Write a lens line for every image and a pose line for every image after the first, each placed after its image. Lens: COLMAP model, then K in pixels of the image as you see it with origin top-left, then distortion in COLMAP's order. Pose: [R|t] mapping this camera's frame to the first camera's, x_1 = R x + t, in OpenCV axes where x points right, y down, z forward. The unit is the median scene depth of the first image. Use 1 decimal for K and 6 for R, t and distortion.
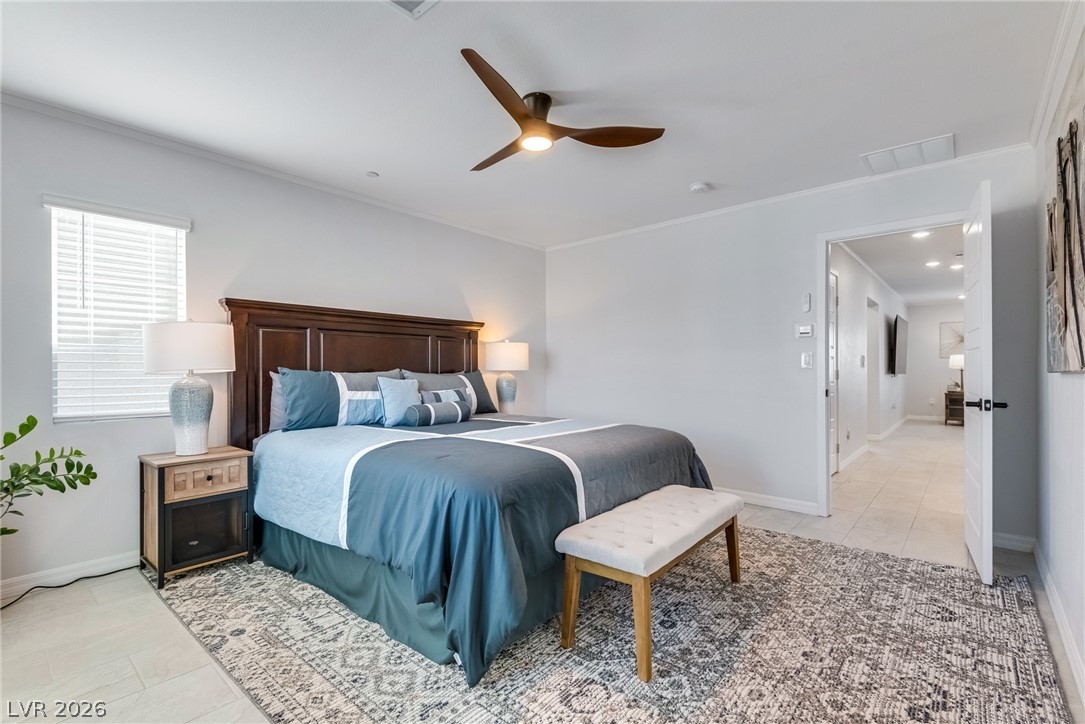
lens RADIAL K [[507.3, 0, 543.0], [0, 507.3, 365.4], [0, 0, 1]] dist [0.032737, -0.000097]
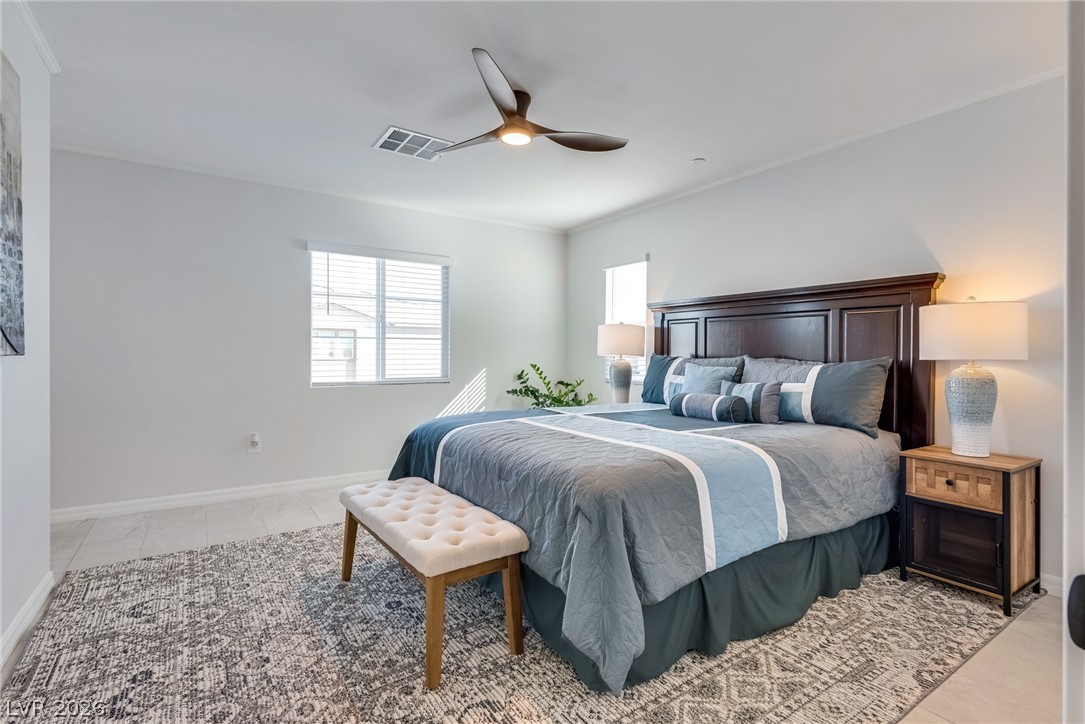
lens RADIAL K [[507.3, 0, 542.7], [0, 507.3, 357.5], [0, 0, 1]] dist [0.032737, -0.000097]
pose [[-0.268008, 0.009722, -0.963368, 1.288969], [0.001693, 0.999952, 0.009620, 0.002579], [0.963415, 0.000948, -0.268012, 1.756969]]
